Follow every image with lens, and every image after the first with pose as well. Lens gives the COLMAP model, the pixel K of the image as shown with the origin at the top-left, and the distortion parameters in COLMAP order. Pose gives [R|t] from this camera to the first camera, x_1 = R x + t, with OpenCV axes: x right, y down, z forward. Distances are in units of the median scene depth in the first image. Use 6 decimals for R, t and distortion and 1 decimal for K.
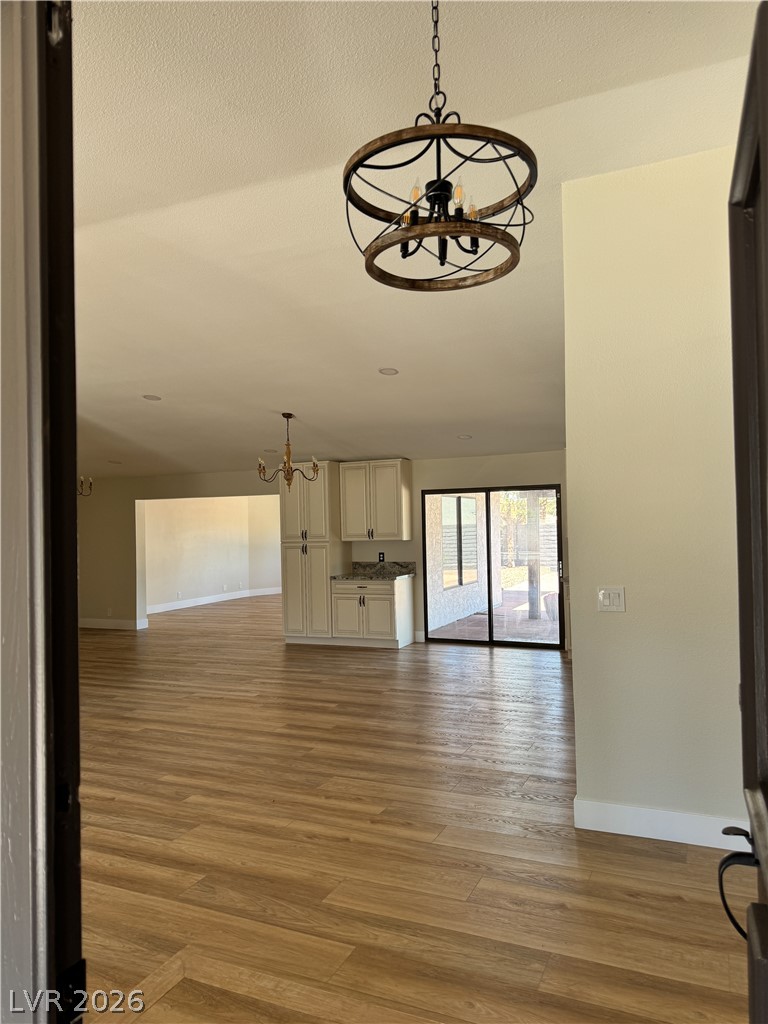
lens RADIAL K [[715.0, 0, 374.3], [0, 715.0, 517.3], [0, 0, 1]] dist [0.033915, -0.036576]
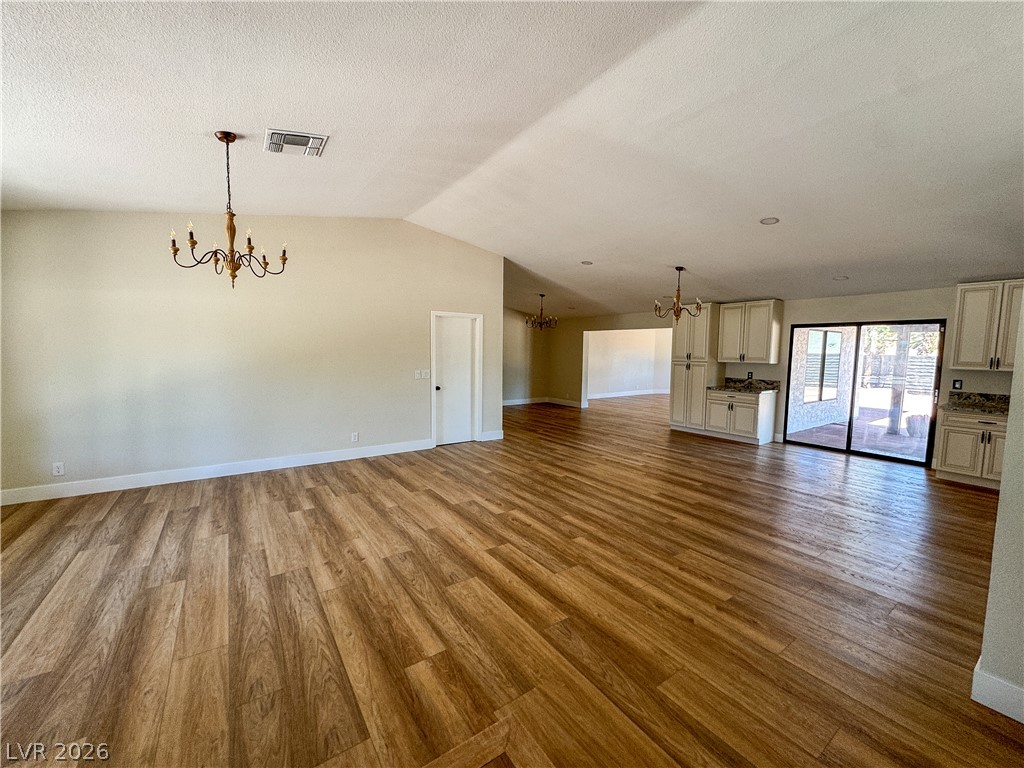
lens RADIAL K [[410.1, 0, 510.7], [0, 410.1, 384.5], [0, 0, 1]] dist [0.000660, 0.000222]
pose [[0.865794, 0.074592, -0.494810, 0.003808], [-0.024864, 0.994019, 0.106342, 0.002910], [0.499783, -0.079768, 0.862470, 0.139863]]
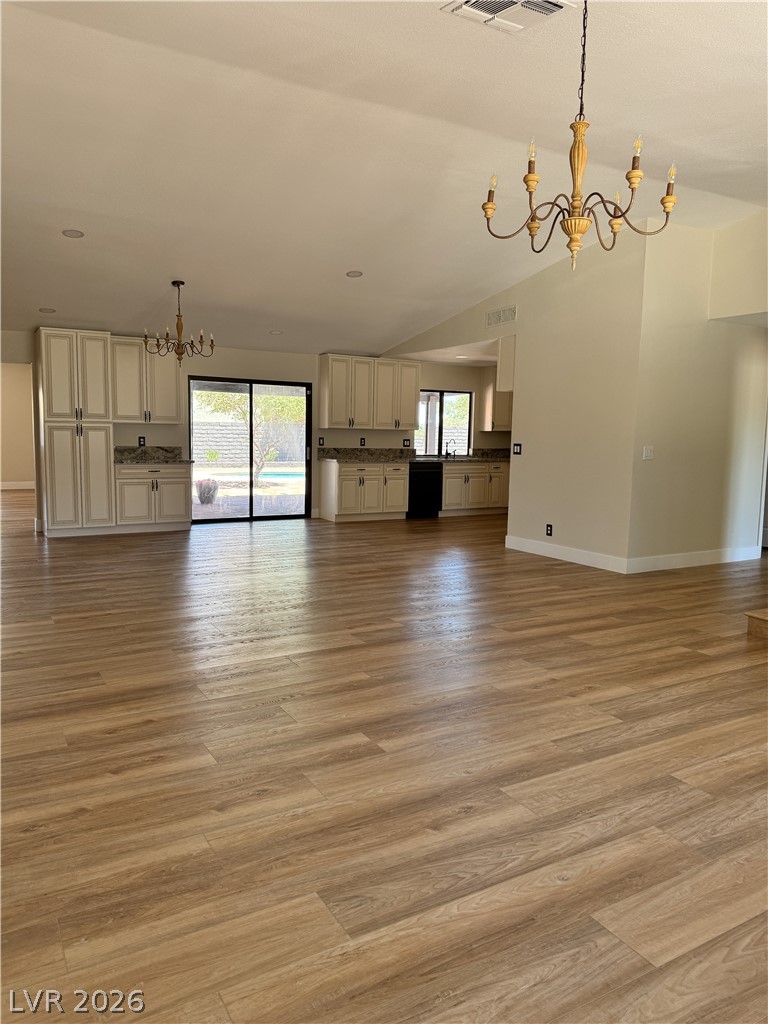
lens RADIAL K [[715.0, 0, 384.9], [0, 715.0, 509.5], [0, 0, 1]] dist [0.033915, -0.036576]
pose [[0.569344, -0.057786, 0.820066, -0.747767], [-0.042319, 0.994144, 0.099433, 0.045169], [-0.821009, -0.091316, 0.563565, 0.211663]]
